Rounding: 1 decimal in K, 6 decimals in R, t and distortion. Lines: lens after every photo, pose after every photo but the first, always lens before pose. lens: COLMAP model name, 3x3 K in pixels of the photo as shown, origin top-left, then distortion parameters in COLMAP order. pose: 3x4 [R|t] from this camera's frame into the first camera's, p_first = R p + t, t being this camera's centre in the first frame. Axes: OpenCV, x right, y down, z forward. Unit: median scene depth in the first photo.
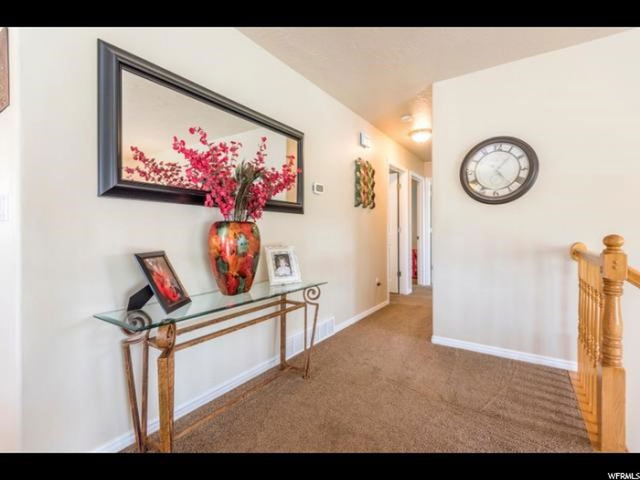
lens RADIAL K [[303.8, 0, 319.6], [0, 303.8, 234.5], [0, 0, 1]] dist [0.001050, 0.000081]
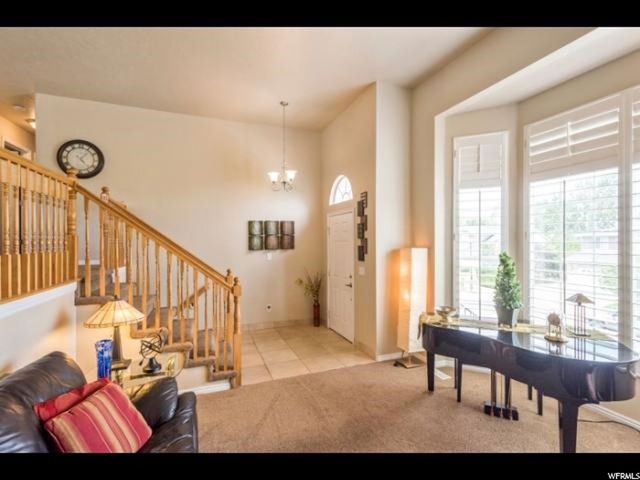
lens RADIAL K [[306.1, 0, 321.9], [0, 306.1, 244.1], [0, 0, 1]] dist [0.000637, -0.000239]
pose [[0.566713, -0.006140, 0.823892, -0.088121], [-0.000426, 0.999970, 0.007745, 0.267494], [-0.823915, -0.004740, 0.566694, -1.161000]]
